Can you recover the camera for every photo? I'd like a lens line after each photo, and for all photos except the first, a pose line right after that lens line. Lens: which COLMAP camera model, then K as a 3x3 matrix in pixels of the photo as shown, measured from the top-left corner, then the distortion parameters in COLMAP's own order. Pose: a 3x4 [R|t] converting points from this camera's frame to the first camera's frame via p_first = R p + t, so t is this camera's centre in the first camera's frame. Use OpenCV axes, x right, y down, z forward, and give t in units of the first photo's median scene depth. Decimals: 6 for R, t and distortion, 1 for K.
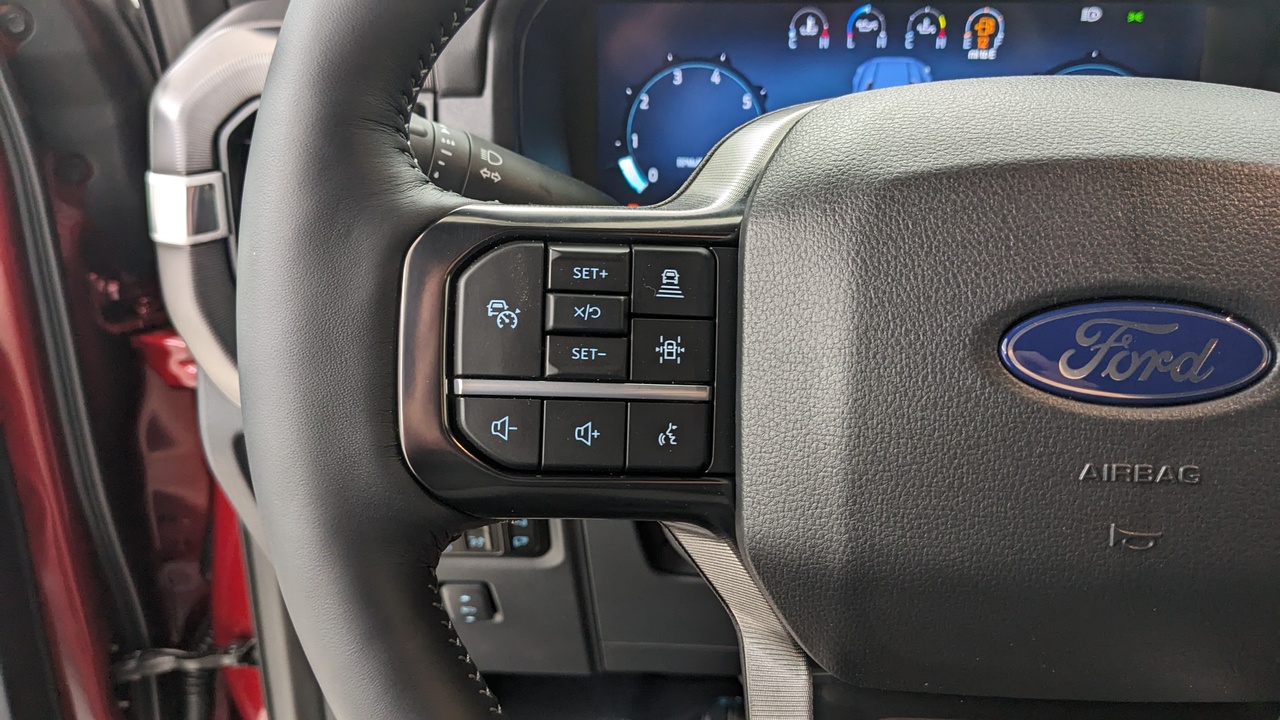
lens RADIAL K [[996.7, 0, 629.2], [0, 996.7, 360.0], [0, 0, 1]] dist [0.006702, -0.038302]
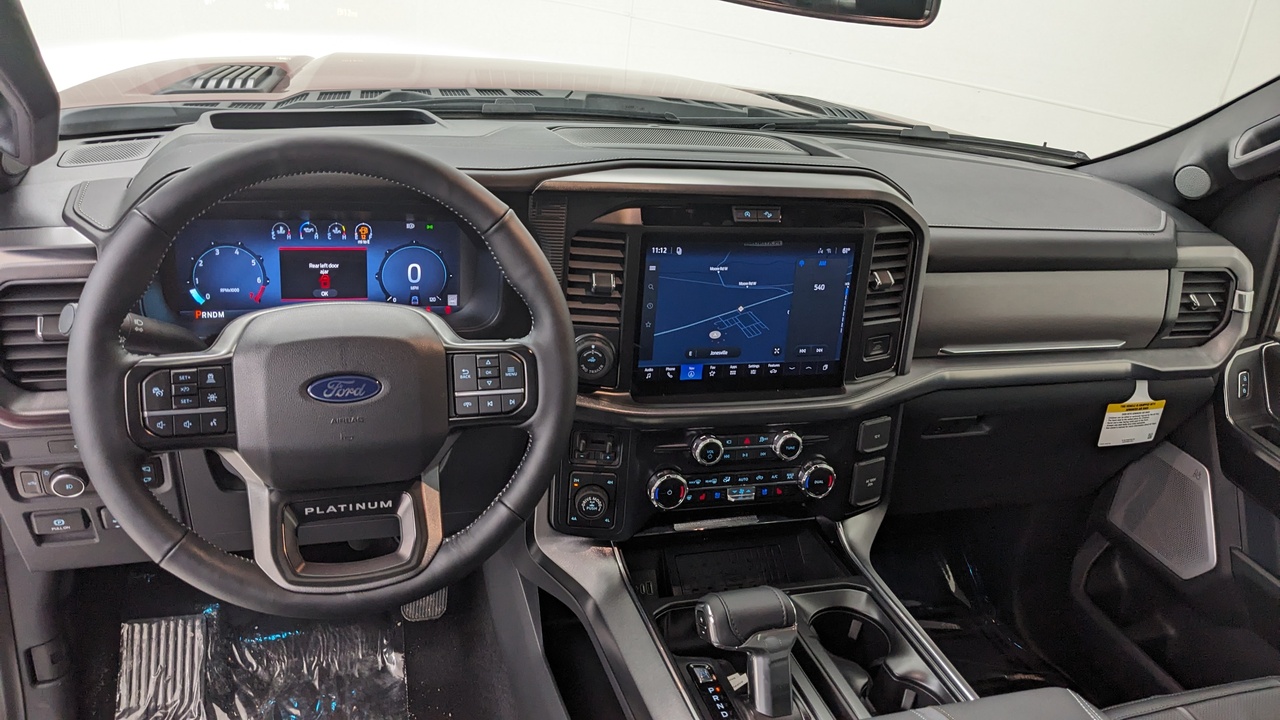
lens RADIAL K [[983.0, 0, 642.9], [0, 983.0, 353.3], [0, 0, 1]] dist [0.031997, 0.010036]
pose [[0.913624, -0.062746, 0.401688, 0.018297], [0.055262, 0.998015, 0.030203, -0.087894], [-0.402786, -0.005396, 0.915278, -1.319175]]
